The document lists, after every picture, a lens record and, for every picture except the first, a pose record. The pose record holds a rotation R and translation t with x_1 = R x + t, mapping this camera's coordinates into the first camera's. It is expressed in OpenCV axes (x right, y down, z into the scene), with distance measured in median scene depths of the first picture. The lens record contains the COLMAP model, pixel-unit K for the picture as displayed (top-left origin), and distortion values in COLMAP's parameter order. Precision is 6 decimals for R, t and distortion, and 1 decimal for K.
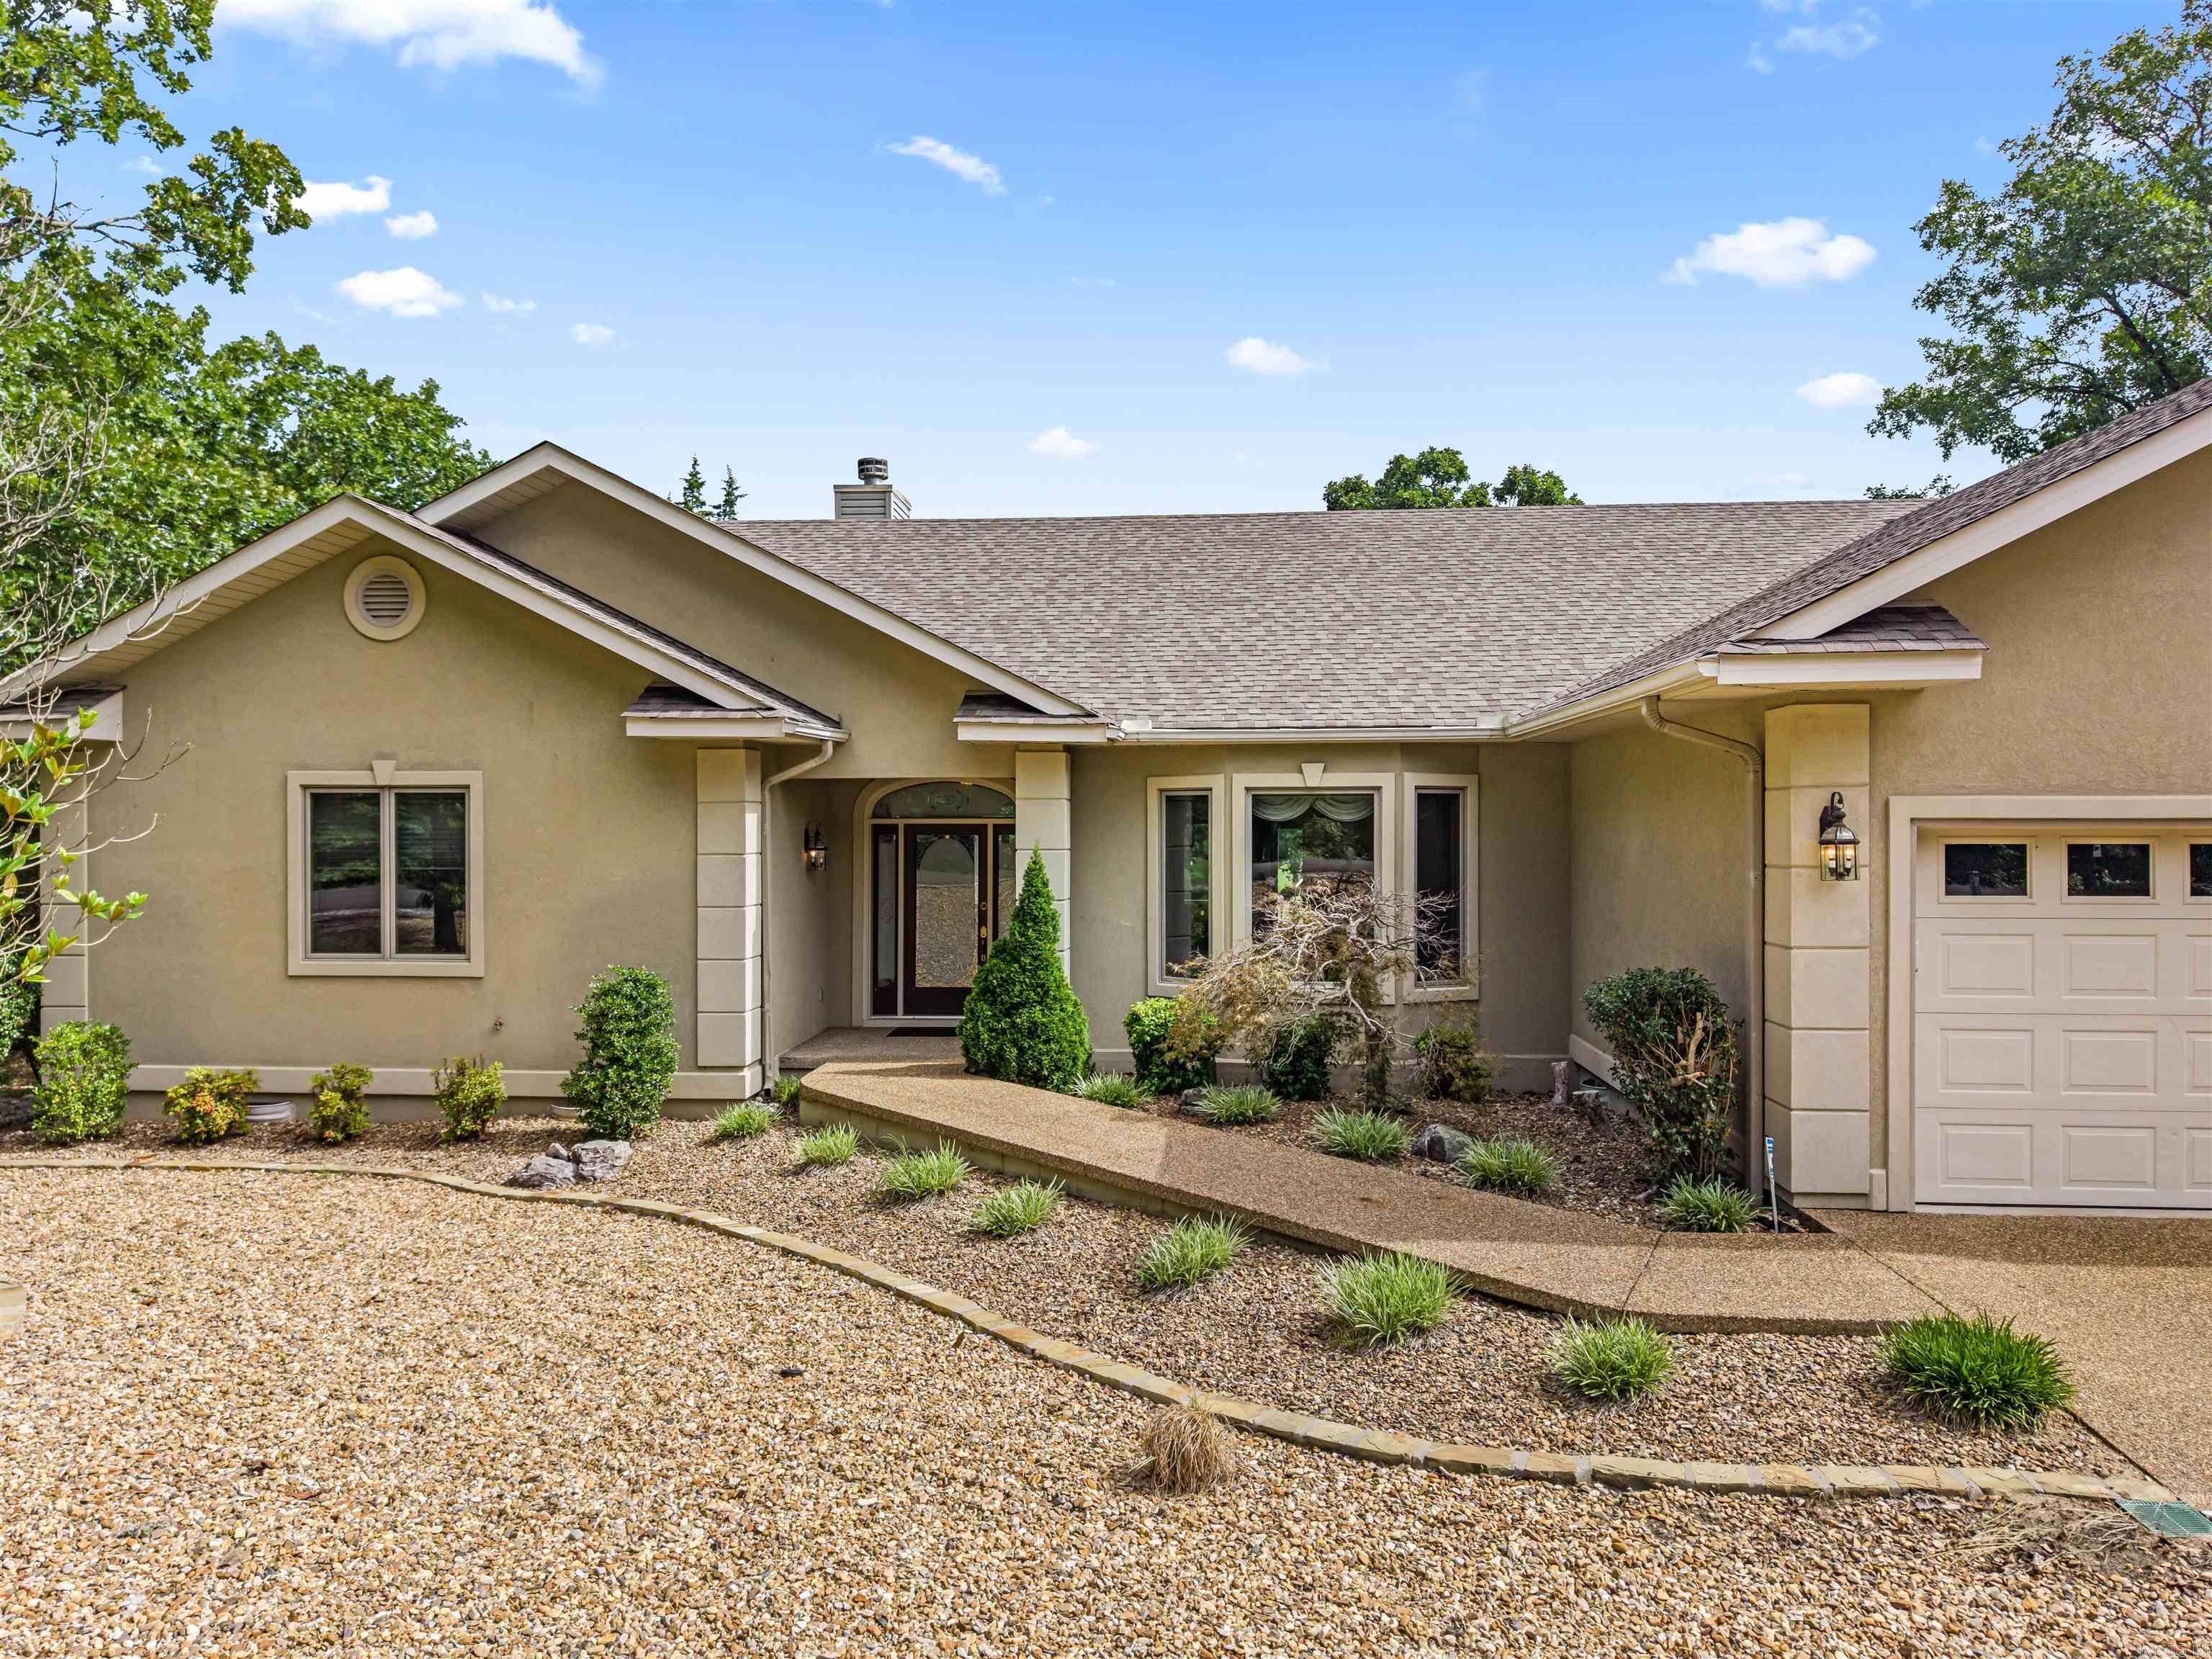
lens RADIAL K [[1509.4, 0, 1094.9], [0, 1509.4, 827.5], [0, 0, 1]] dist [0.019720, -0.023655]
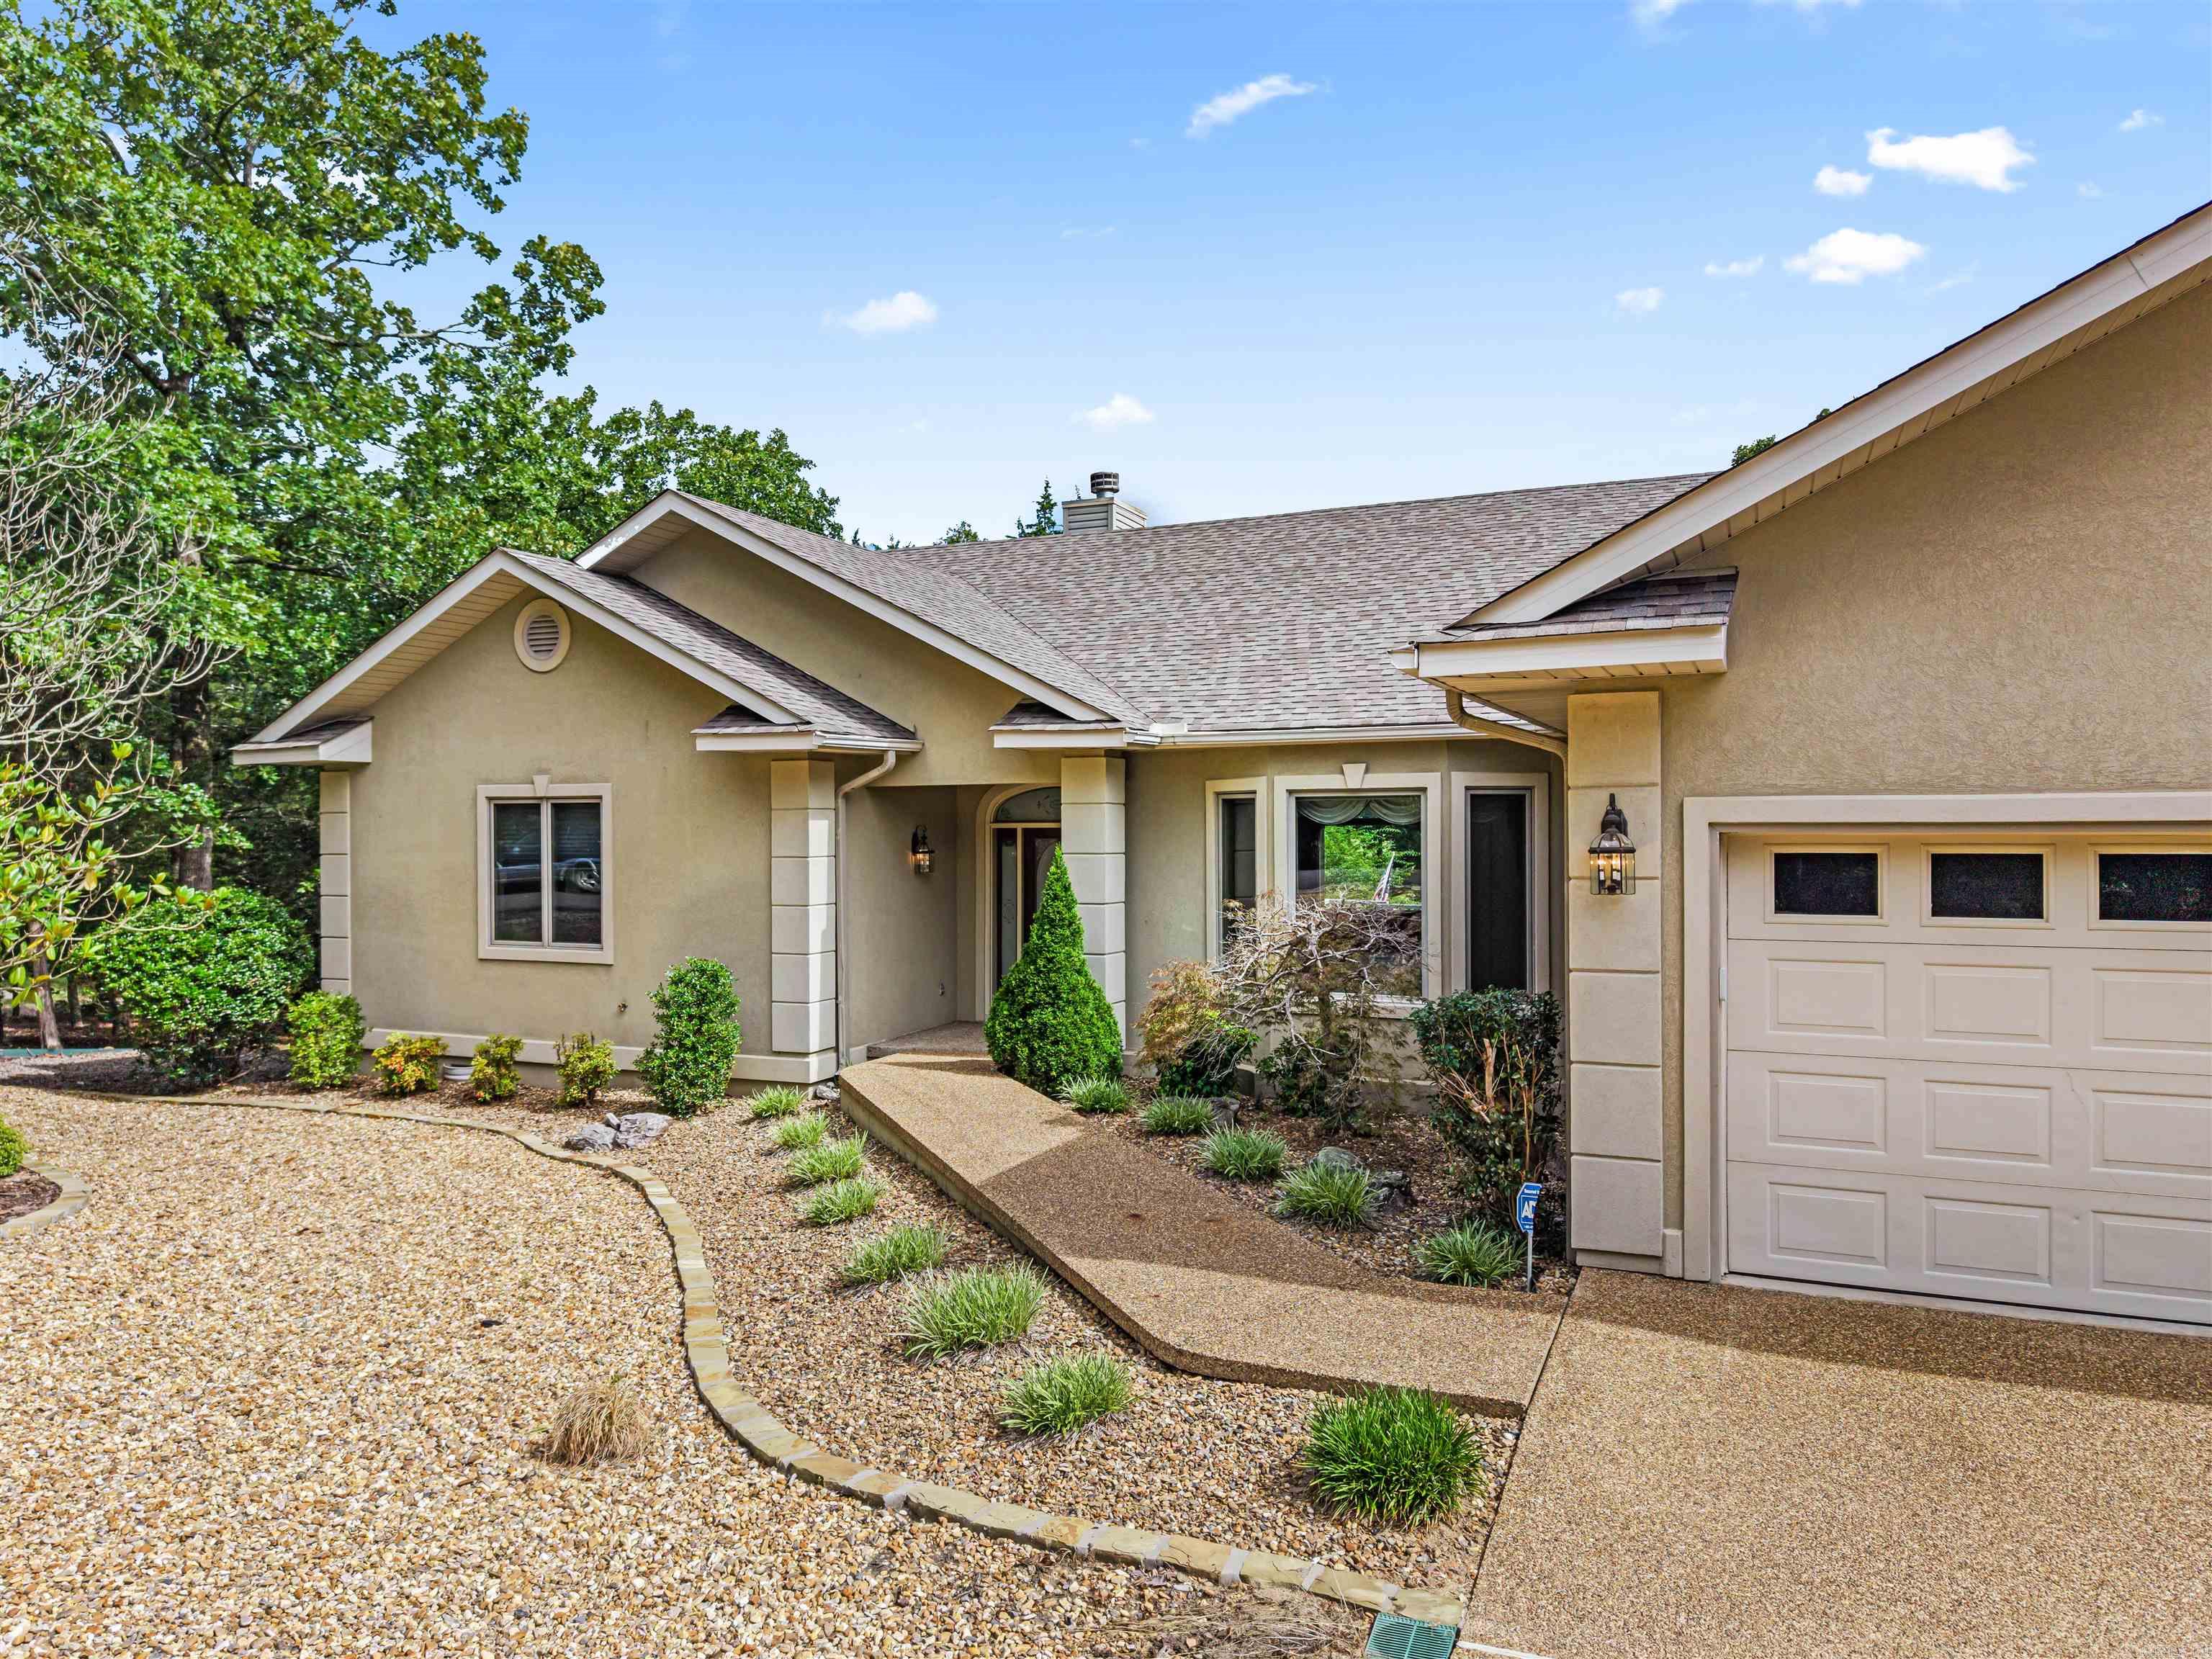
lens RADIAL K [[1509.4, 0, 1094.9], [0, 1509.4, 827.5], [0, 0, 1]] dist [0.019720, -0.023655]
pose [[0.943072, -0.002710, -0.332578, 0.327465], [0.002879, 0.999996, 0.000016, -0.003038], [0.332577, -0.000973, 0.943076, 0.050996]]
